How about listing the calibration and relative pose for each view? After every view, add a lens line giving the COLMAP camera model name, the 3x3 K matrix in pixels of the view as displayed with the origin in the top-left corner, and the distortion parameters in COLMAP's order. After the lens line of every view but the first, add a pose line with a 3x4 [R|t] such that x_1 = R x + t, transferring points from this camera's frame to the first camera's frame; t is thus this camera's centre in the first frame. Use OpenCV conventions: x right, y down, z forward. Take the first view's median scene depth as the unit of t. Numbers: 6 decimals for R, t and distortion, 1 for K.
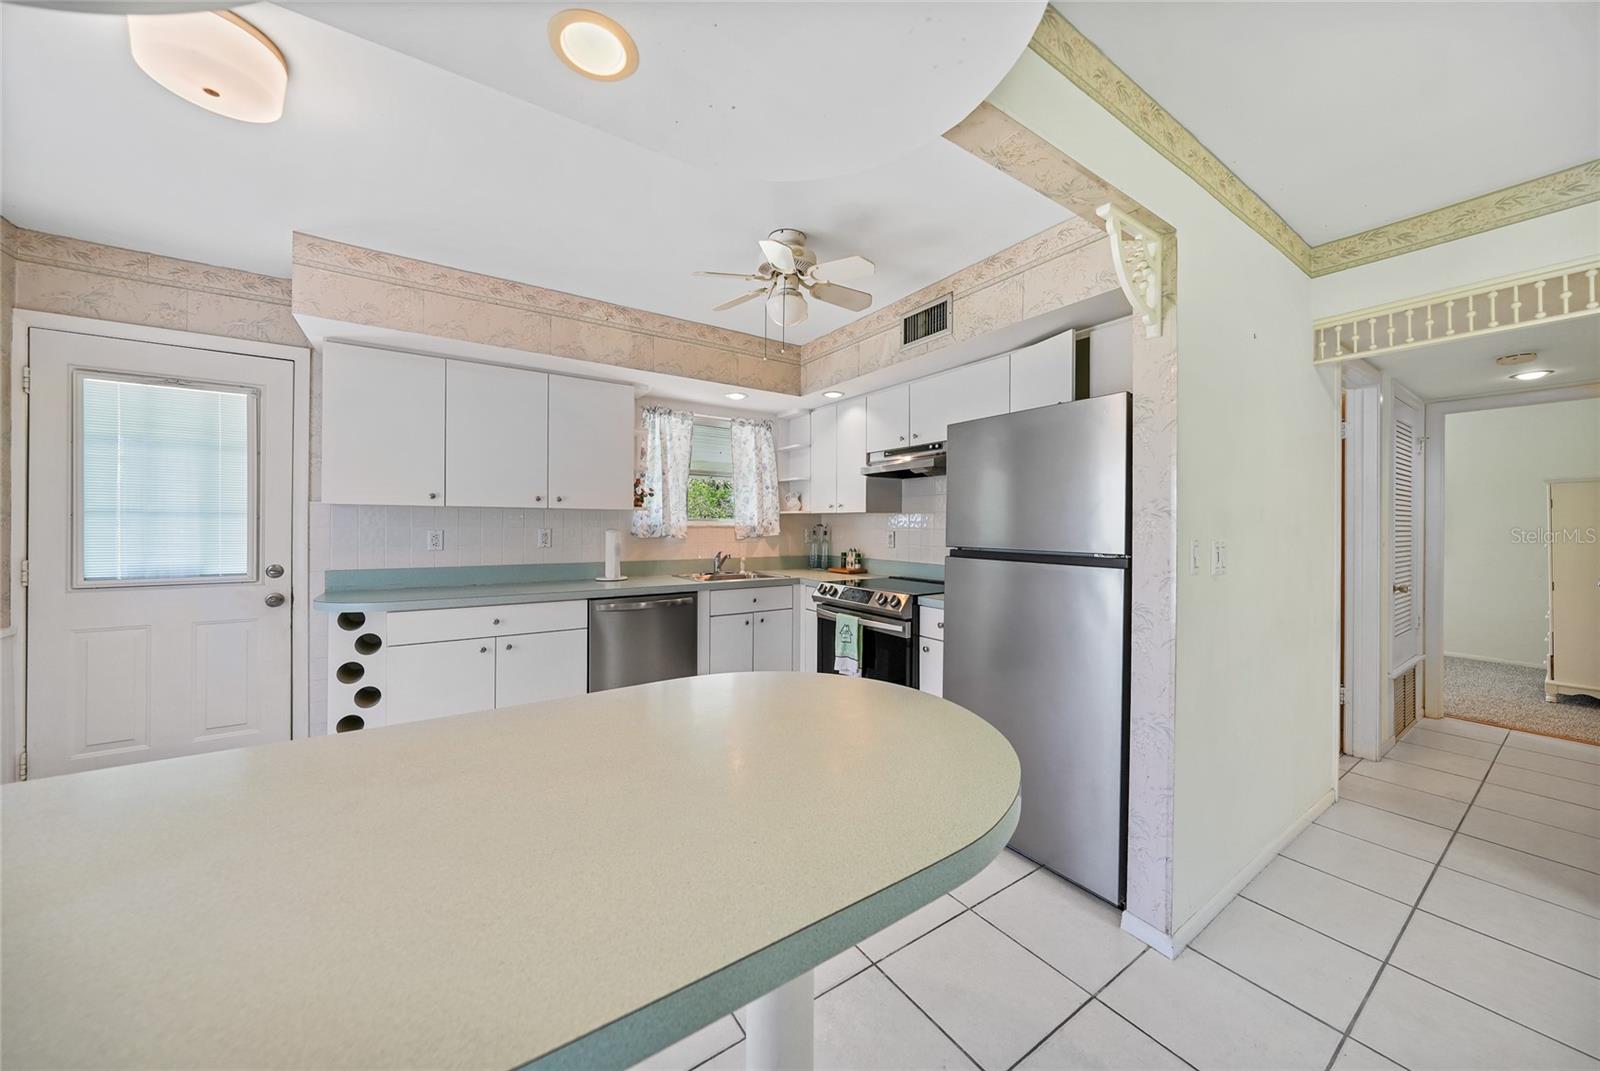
lens RADIAL K [[554.6, 0, 795.1], [0, 554.6, 531.4], [0, 0, 1]] dist [-0.004910, -0.000001]
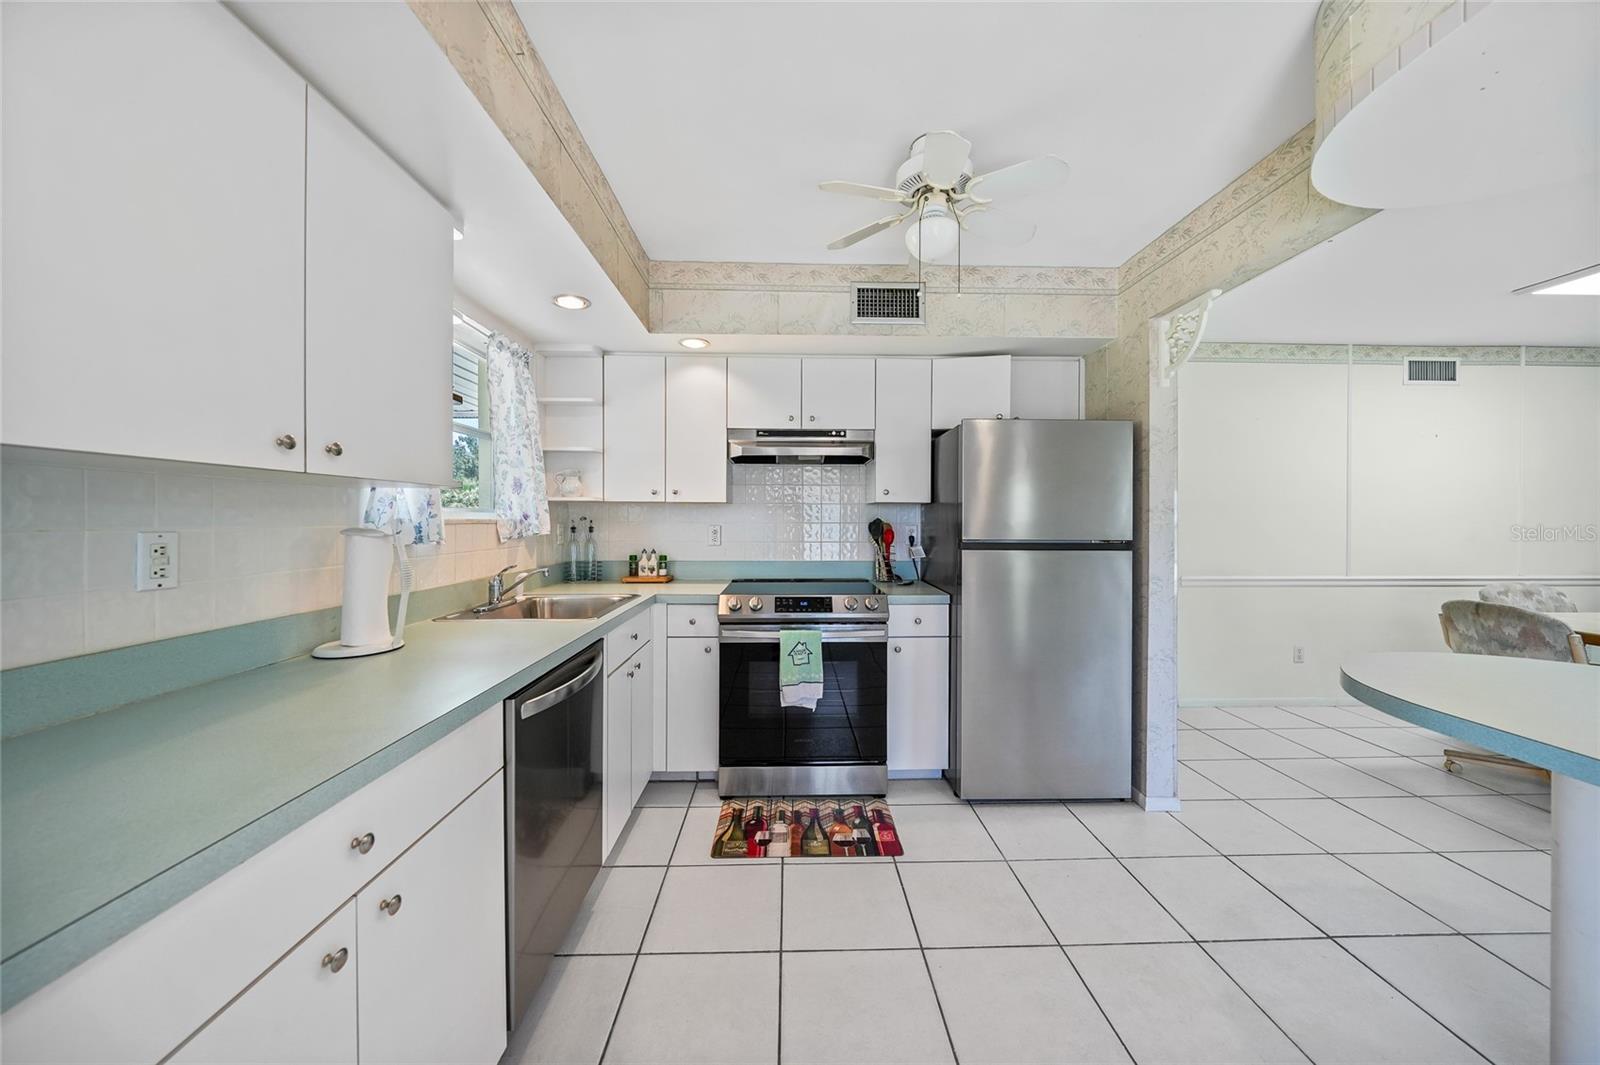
lens RADIAL K [[556.0, 0, 805.0], [0, 556.0, 526.5], [0, 0, 1]] dist [-0.004598, 0.000127]
pose [[0.528709, -0.010223, 0.848742, -0.502113], [0.008929, 0.999939, 0.006482, -0.003804], [-0.848756, 0.004151, 0.528768, 0.489852]]
